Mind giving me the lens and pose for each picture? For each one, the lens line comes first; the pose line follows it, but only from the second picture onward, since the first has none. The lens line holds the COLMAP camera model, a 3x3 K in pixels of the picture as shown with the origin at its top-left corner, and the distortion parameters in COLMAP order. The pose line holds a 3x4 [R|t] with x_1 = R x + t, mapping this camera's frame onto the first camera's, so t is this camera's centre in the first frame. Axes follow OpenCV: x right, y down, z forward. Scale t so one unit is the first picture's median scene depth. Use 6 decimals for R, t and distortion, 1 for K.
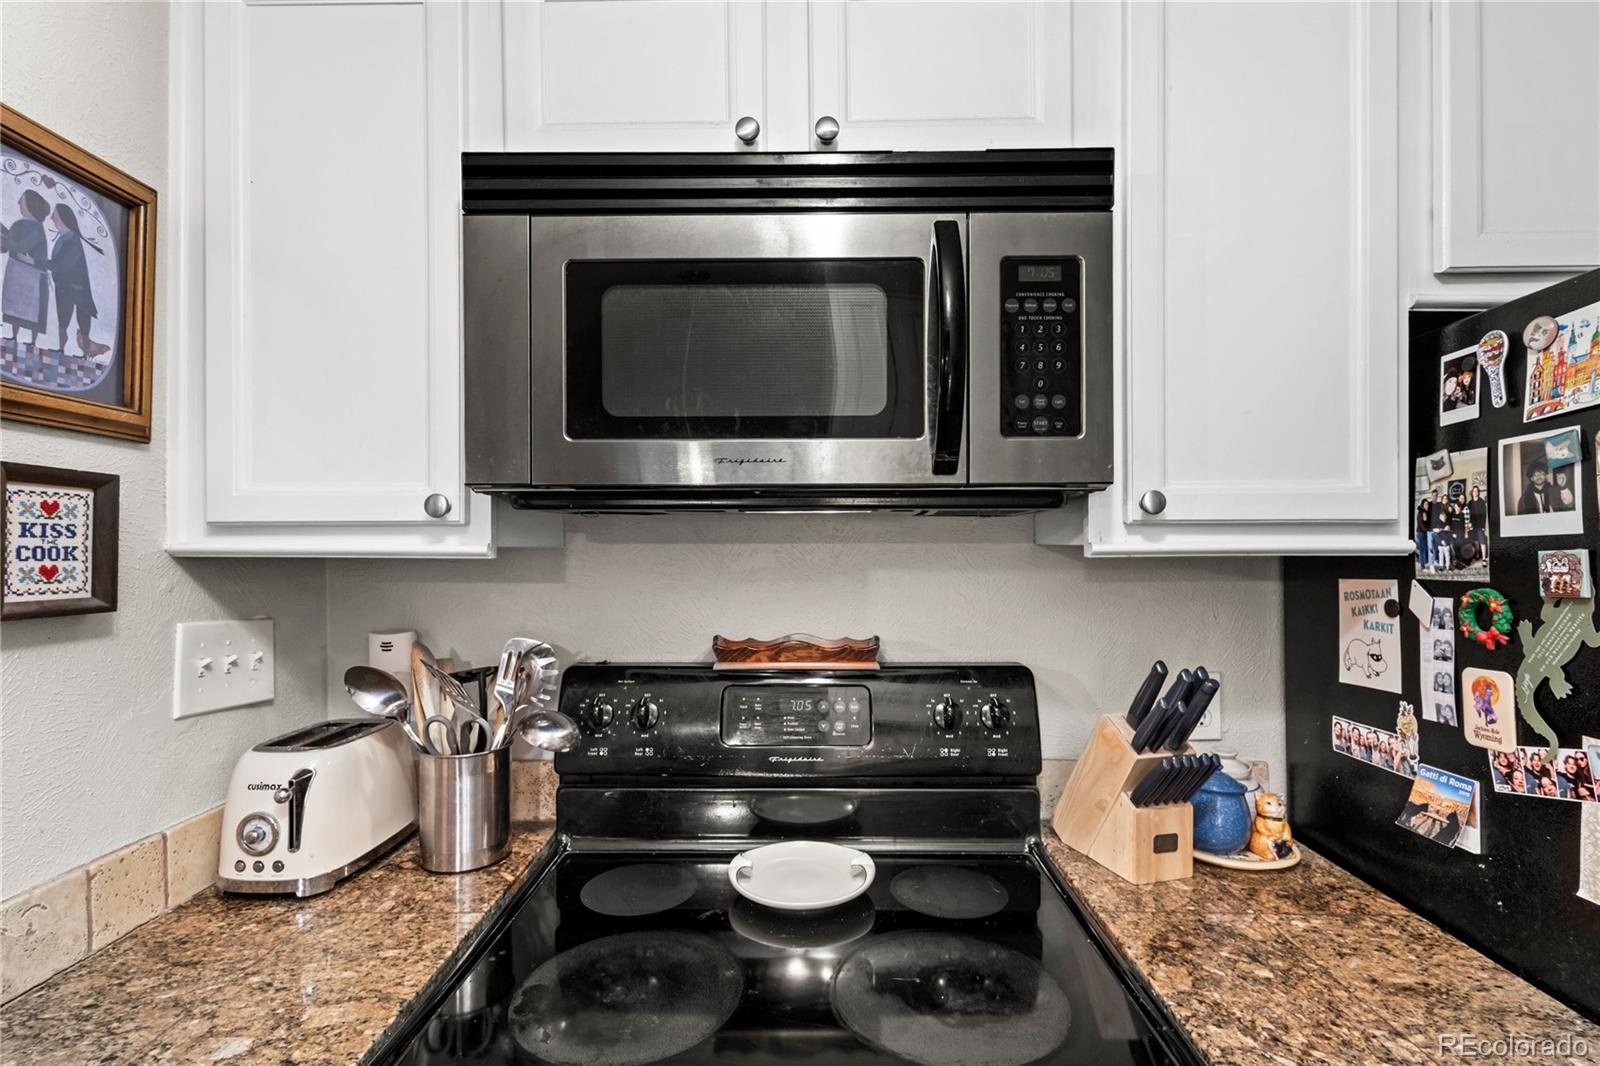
lens RADIAL K [[741.7, 0, 798.2], [0, 741.7, 544.8], [0, 0, 1]] dist [0.015493, -0.005493]
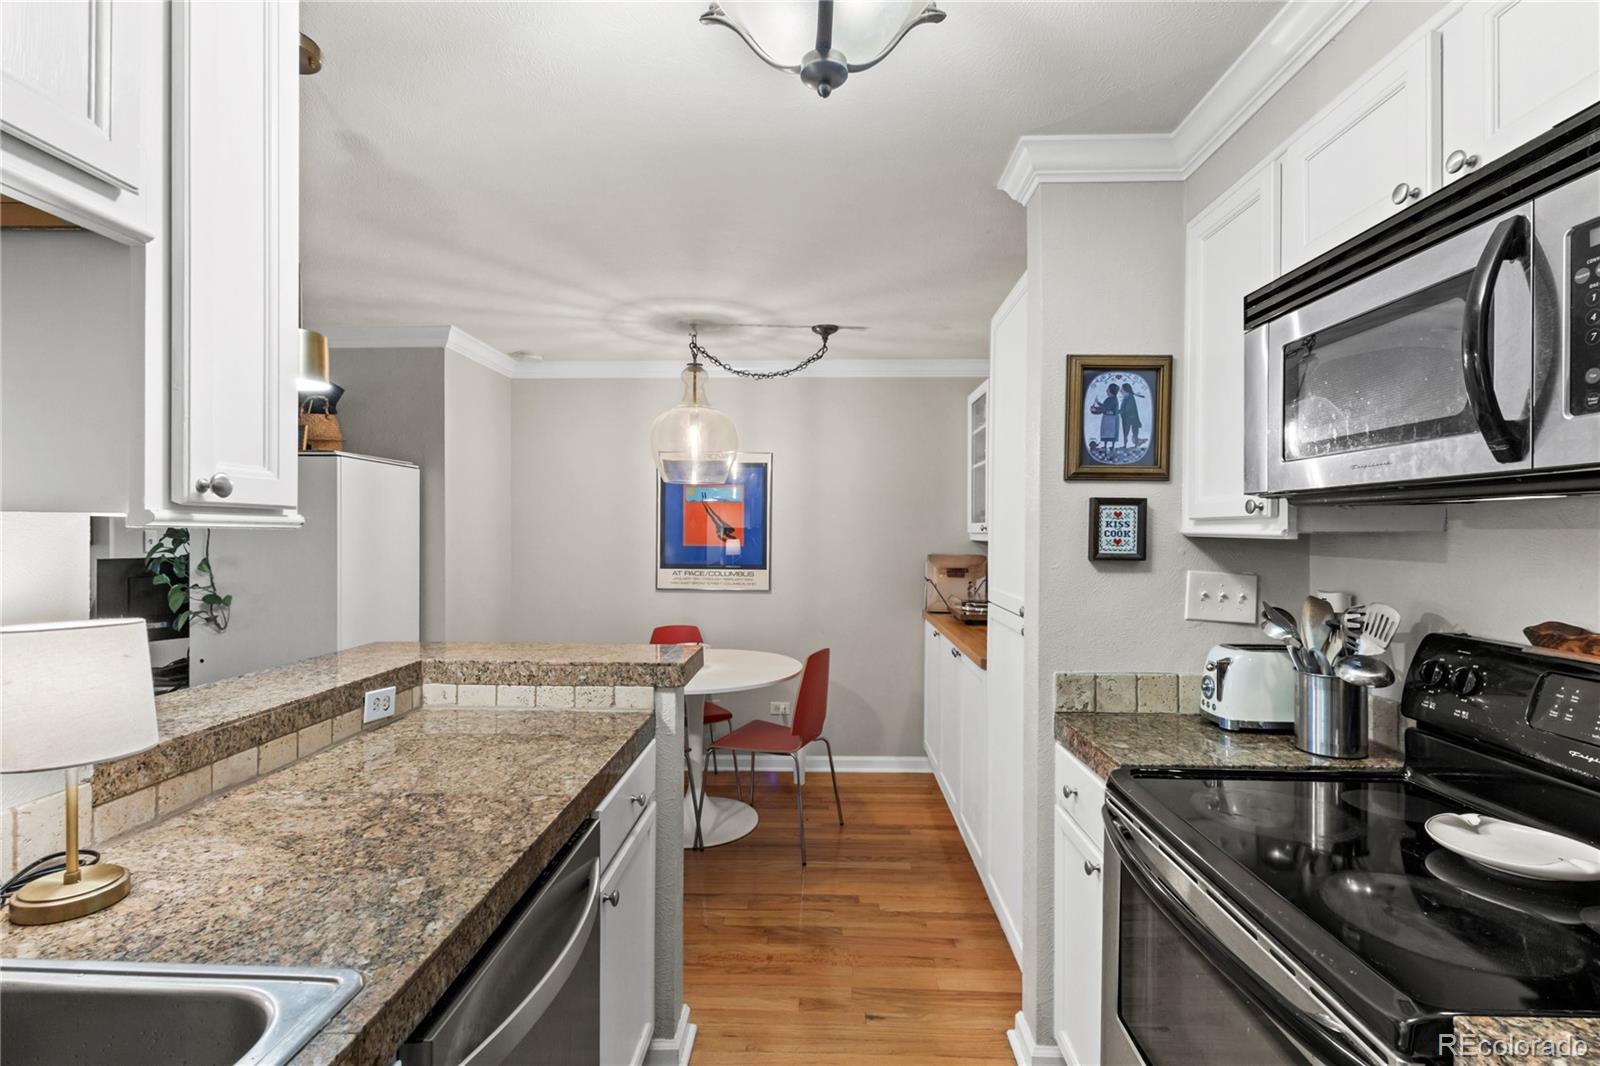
lens RADIAL K [[741.7, 0, 790.5], [0, 741.7, 538.4], [0, 0, 1]] dist [0.015493, -0.005493]
pose [[-0.025978, 0.010841, -0.999604, 1.260367], [0.001126, 0.999941, 0.010815, -0.000472], [0.999662, -0.000845, -0.025989, 0.021191]]
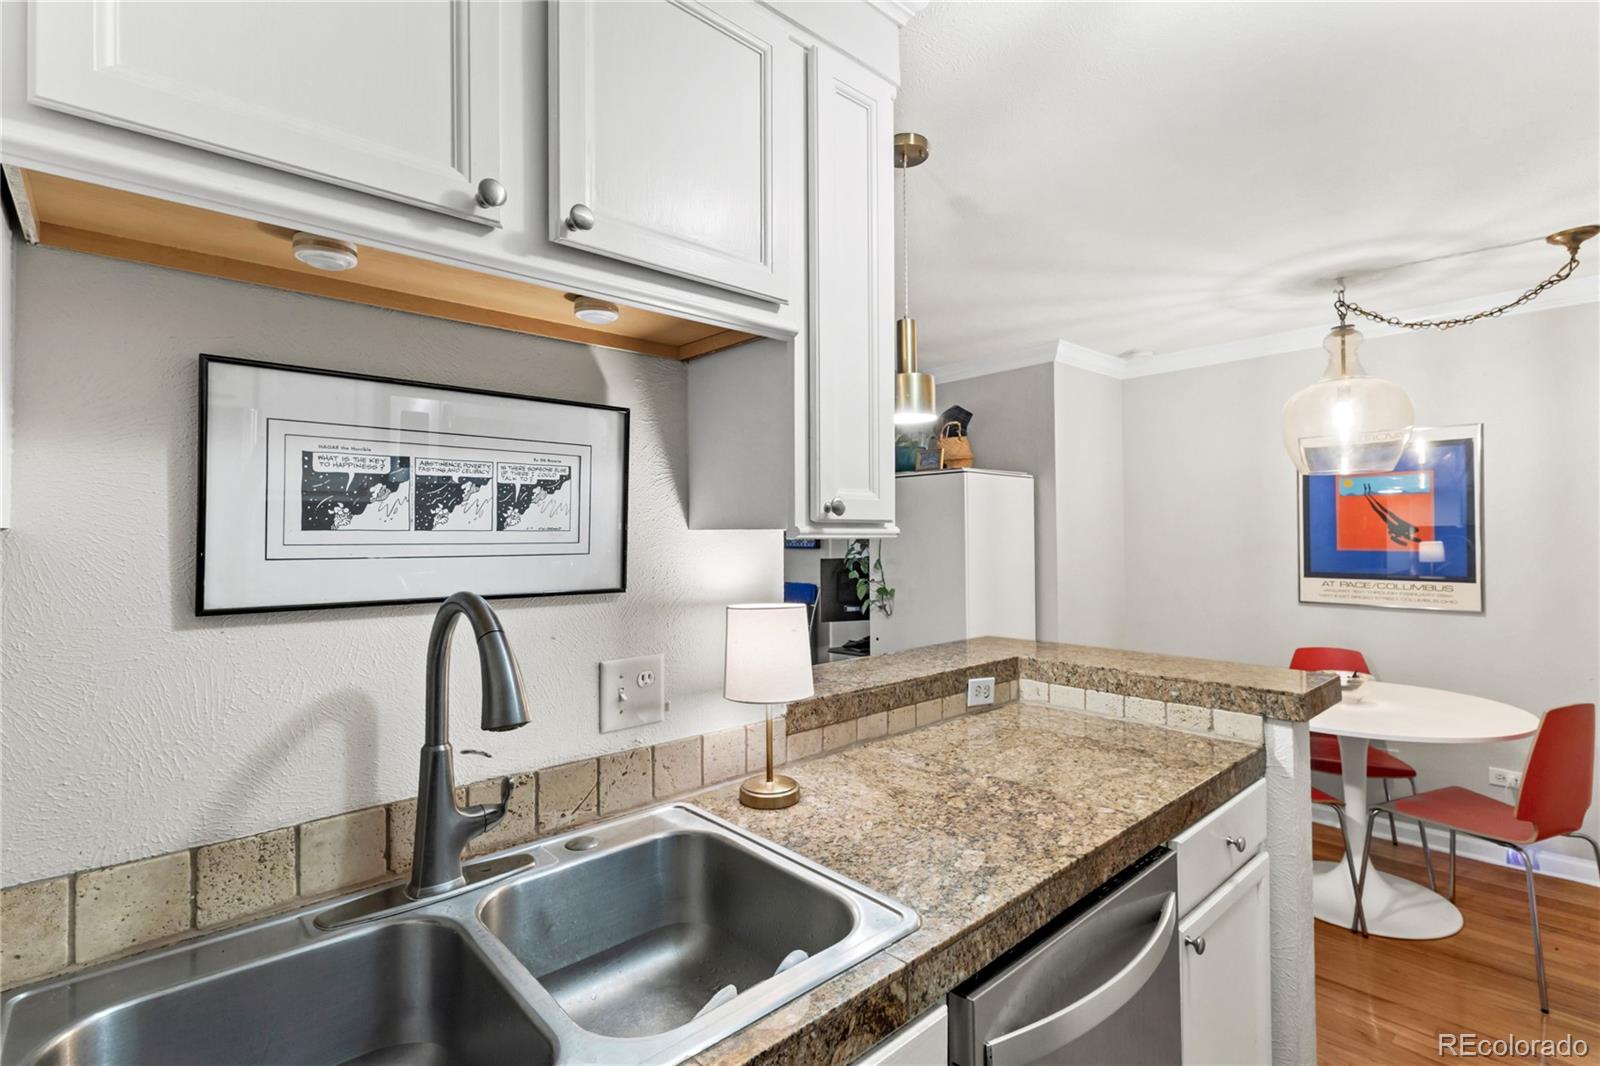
lens RADIAL K [[741.7, 0, 799.1], [0, 741.7, 528.2], [0, 0, 1]] dist [0.015493, -0.005493]
pose [[-0.730369, 0.001633, -0.683051, 1.226910], [0.014588, 0.999806, -0.013208, -0.007680], [0.682897, -0.019611, -0.730251, 0.148820]]
